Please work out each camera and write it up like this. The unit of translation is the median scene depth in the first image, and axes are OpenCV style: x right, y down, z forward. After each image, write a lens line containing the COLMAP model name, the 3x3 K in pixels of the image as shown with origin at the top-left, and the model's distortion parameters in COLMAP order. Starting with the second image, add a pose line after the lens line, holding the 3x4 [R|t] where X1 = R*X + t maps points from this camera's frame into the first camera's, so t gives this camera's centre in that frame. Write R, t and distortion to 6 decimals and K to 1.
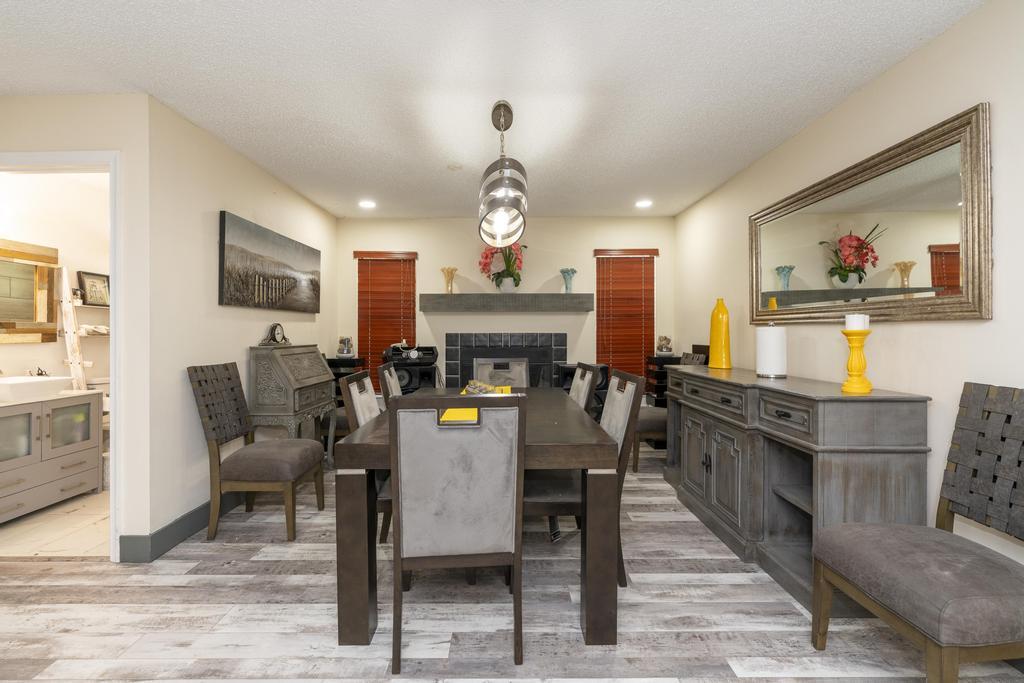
lens RADIAL K [[461.0, 0, 511.8], [0, 461.0, 320.3], [0, 0, 1]] dist [-0.015592, 0.005820]
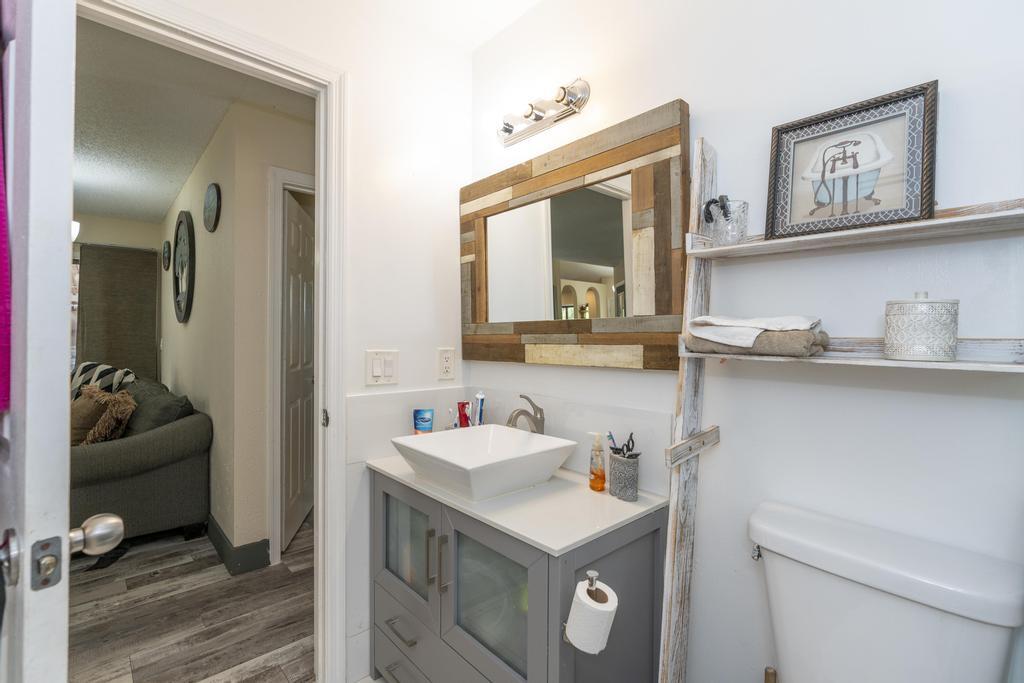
lens RADIAL K [[461.0, 0, 510.2], [0, 461.0, 347.5], [0, 0, 1]] dist [-0.015592, 0.005820]
pose [[-0.741538, 0.006785, -0.670876, -0.534635], [0.012911, 0.999908, -0.004159, 0.023407], [0.670786, -0.011746, -0.741558, 0.926840]]
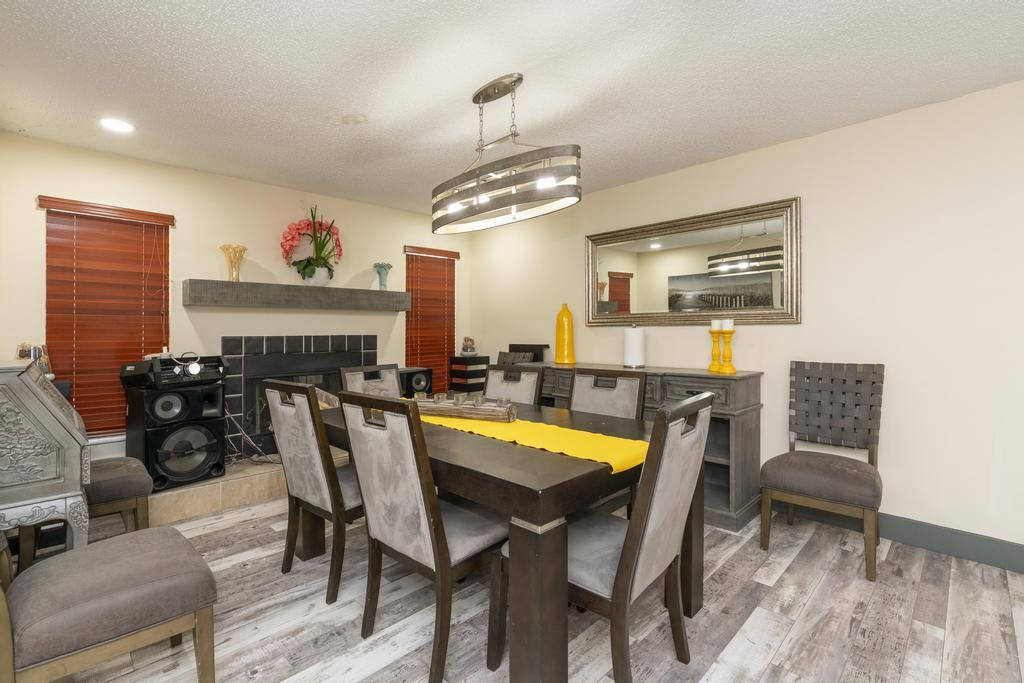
lens RADIAL K [[461.0, 0, 516.1], [0, 461.0, 320.3], [0, 0, 1]] dist [-0.015592, 0.005820]
pose [[0.715748, 0.013191, 0.698234, -0.363873], [-0.010233, 0.999912, -0.008401, 0.004751], [-0.698283, -0.001132, 0.715821, 0.202617]]
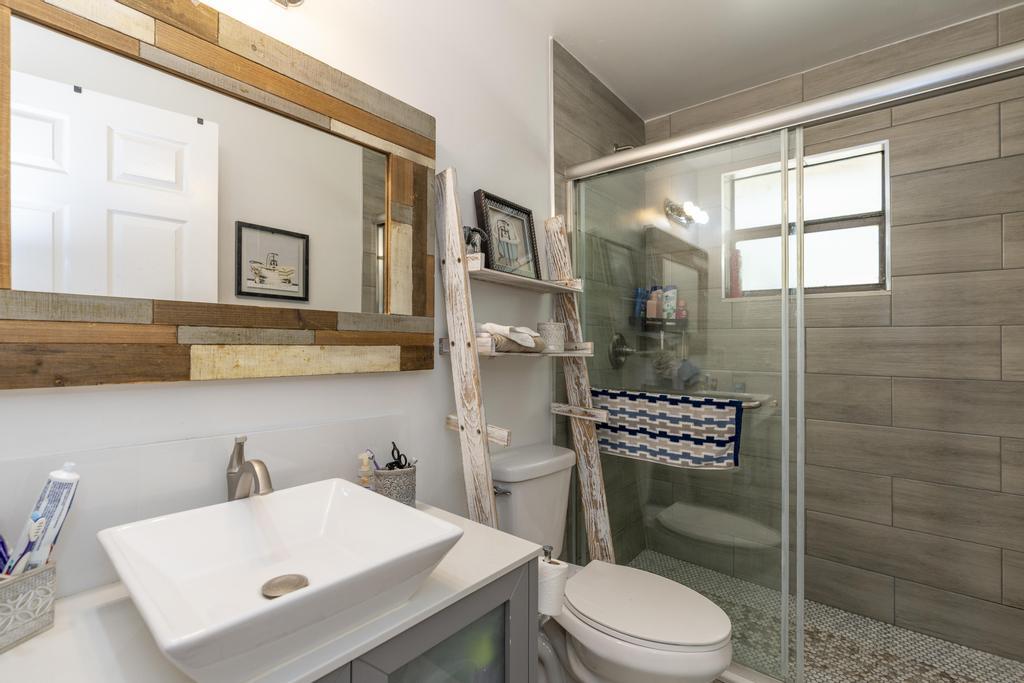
lens RADIAL K [[461.0, 0, 508.7], [0, 461.0, 348.1], [0, 0, 1]] dist [-0.015592, 0.005820]
pose [[0.762276, 0.013613, -0.647109, -0.563555], [0.005394, 0.999610, 0.027384, 0.015969], [0.647229, -0.024365, 0.761906, 0.599740]]
